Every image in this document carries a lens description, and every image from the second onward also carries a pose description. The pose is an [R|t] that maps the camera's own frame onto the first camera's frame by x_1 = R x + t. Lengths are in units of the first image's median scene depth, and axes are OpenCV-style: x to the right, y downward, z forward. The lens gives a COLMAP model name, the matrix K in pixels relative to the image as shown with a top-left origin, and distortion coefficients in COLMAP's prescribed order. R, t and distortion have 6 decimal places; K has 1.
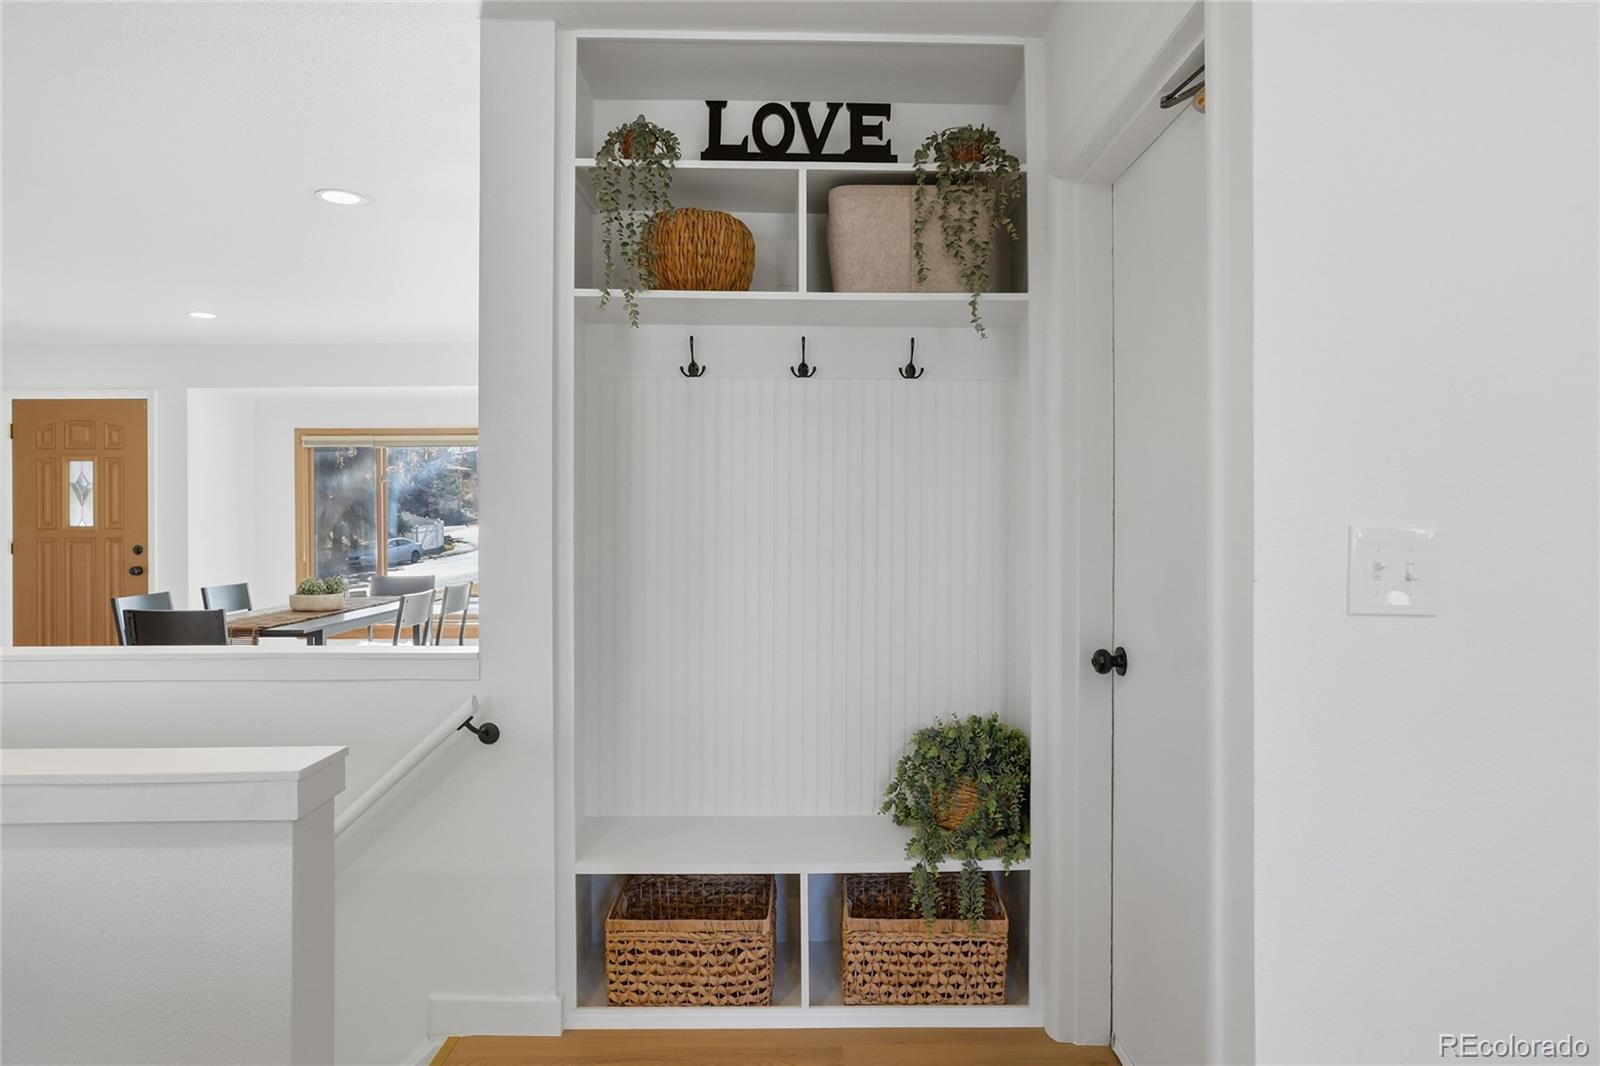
lens RADIAL K [[952.5, 0, 800.7], [0, 952.5, 531.9], [0, 0, 1]] dist [-0.027678, -0.000073]
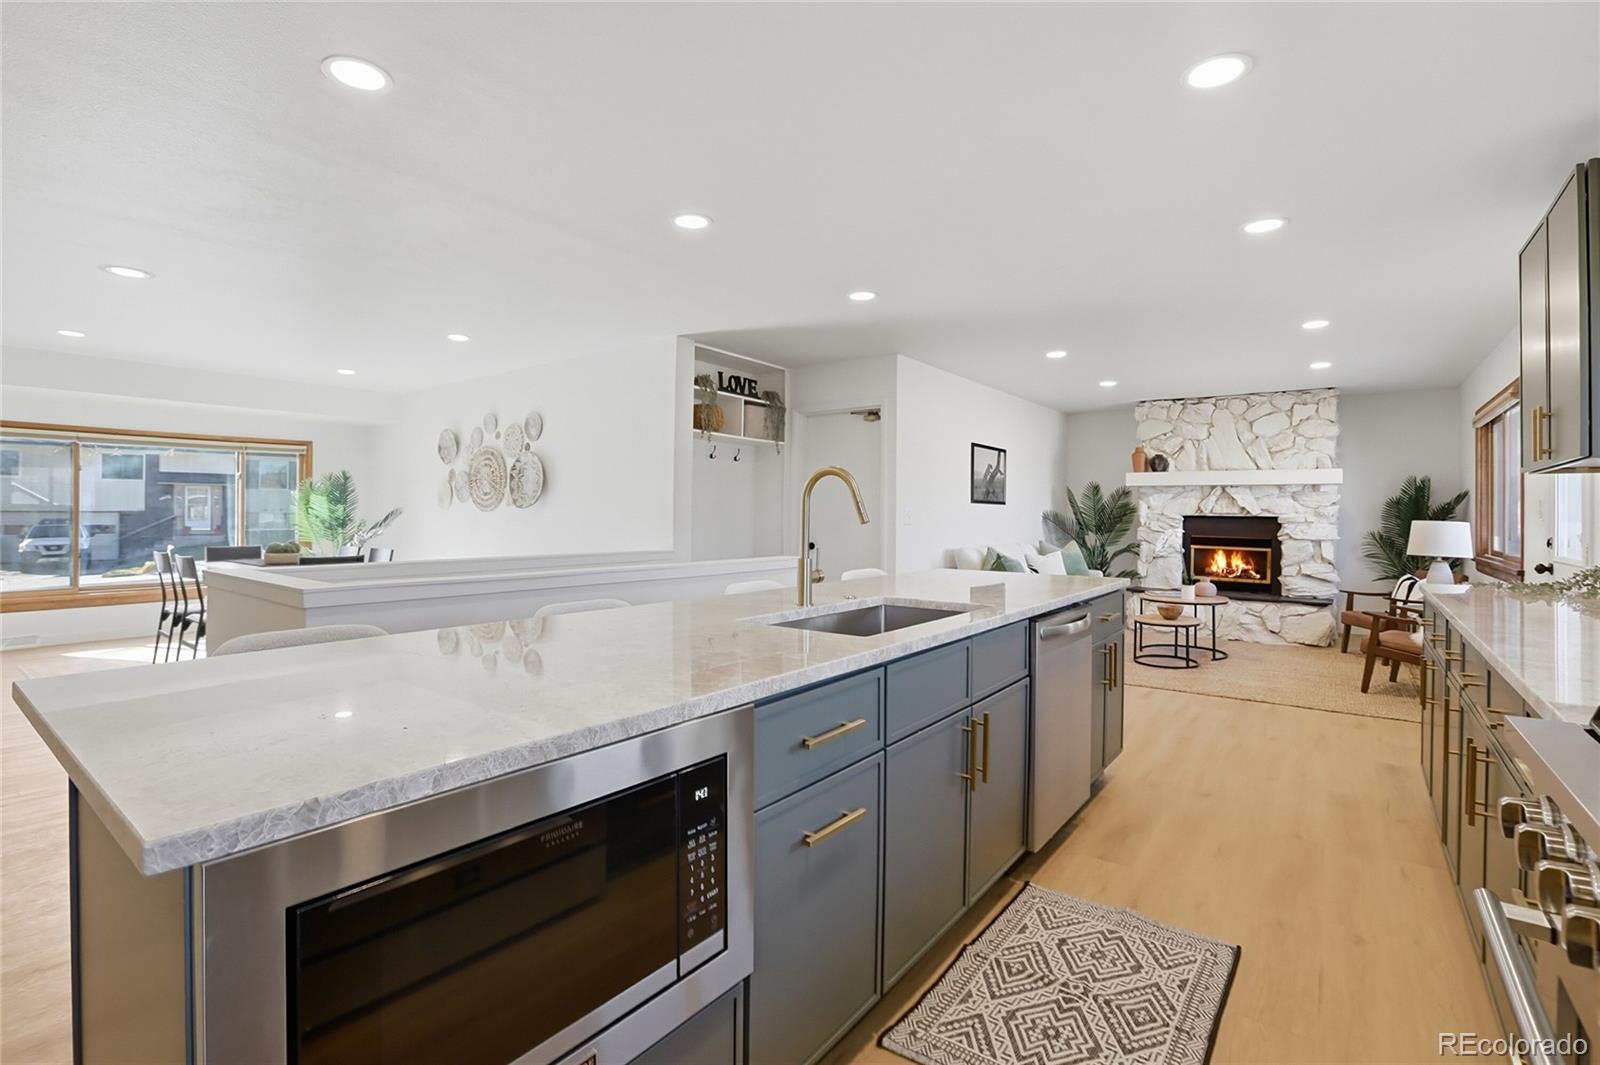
lens RADIAL K [[736.8, 0, 790.1], [0, 736.8, 509.9], [0, 0, 1]] dist [-0.051072, 0.014751]
pose [[0.627642, 0.010667, 0.778429, -1.819057], [0.006161, 0.999807, -0.018668, 0.044761], [-0.778478, 0.016513, 0.627455, -0.685850]]
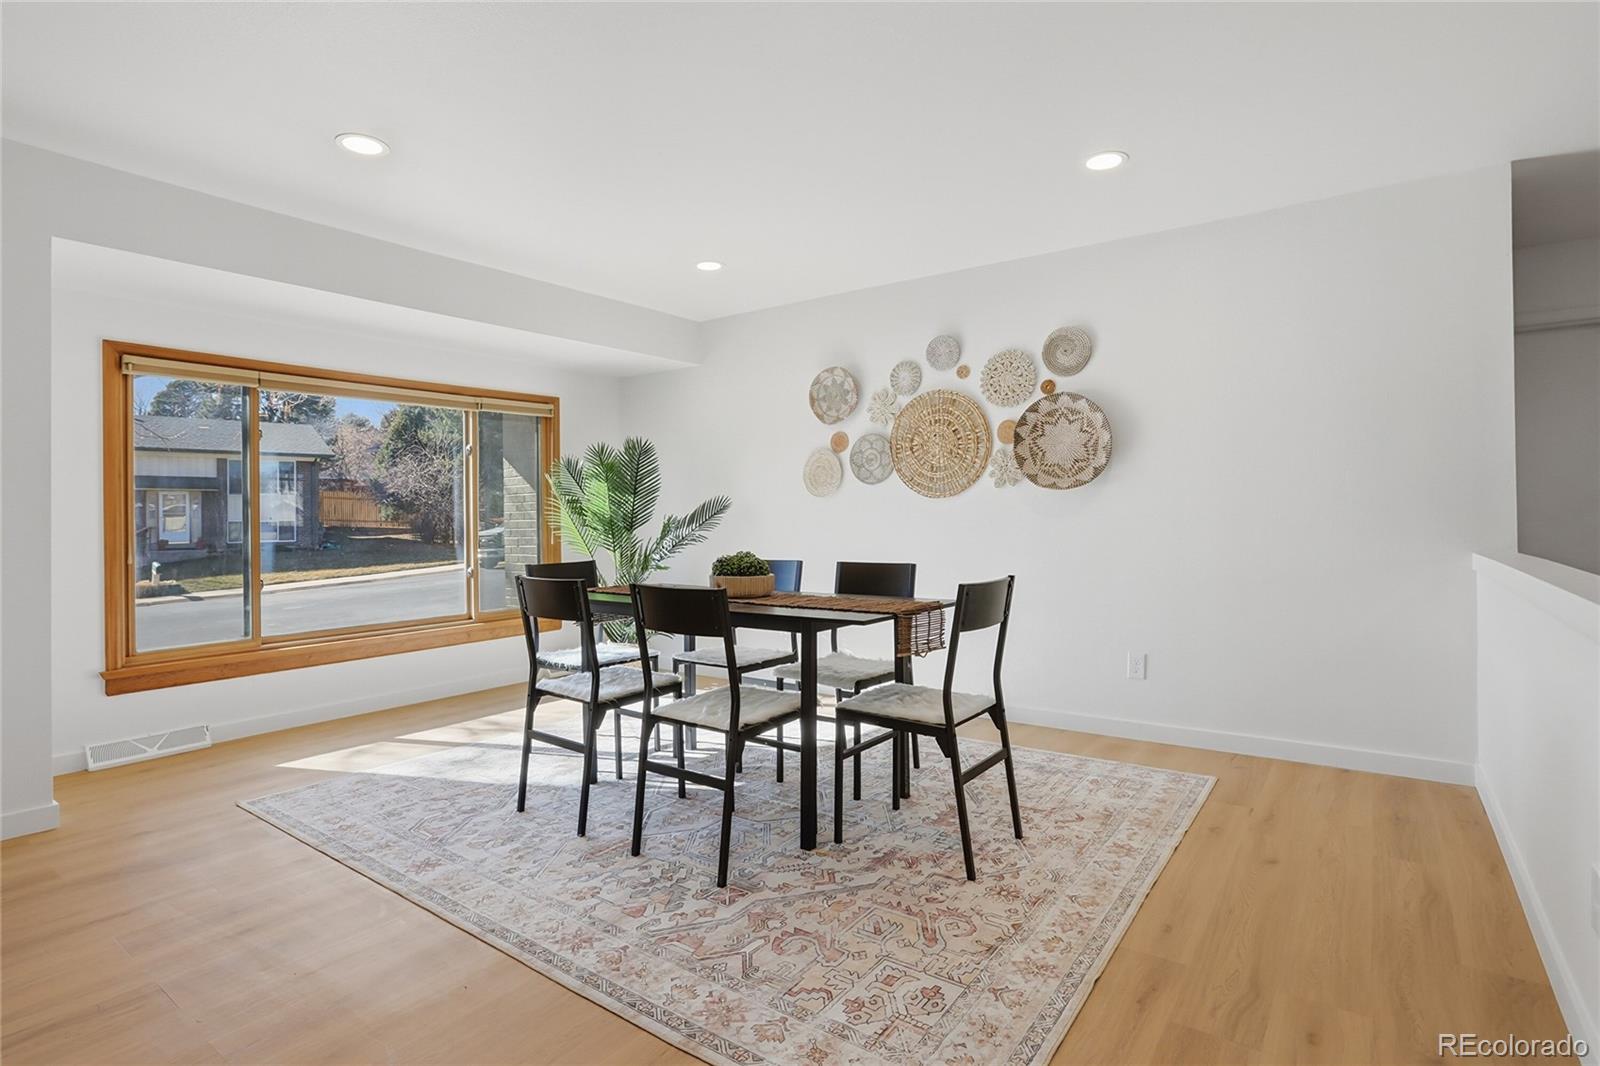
lens RADIAL K [[795.0, 0, 798.7], [0, 795.0, 510.7], [0, 0, 1]] dist [-0.033831, 0.003634]
pose [[0.615953, 0.000242, 0.787783, -2.044534], [0.023195, 0.999561, -0.018442, 0.049299], [-0.787441, 0.029632, 0.615677, 1.143908]]
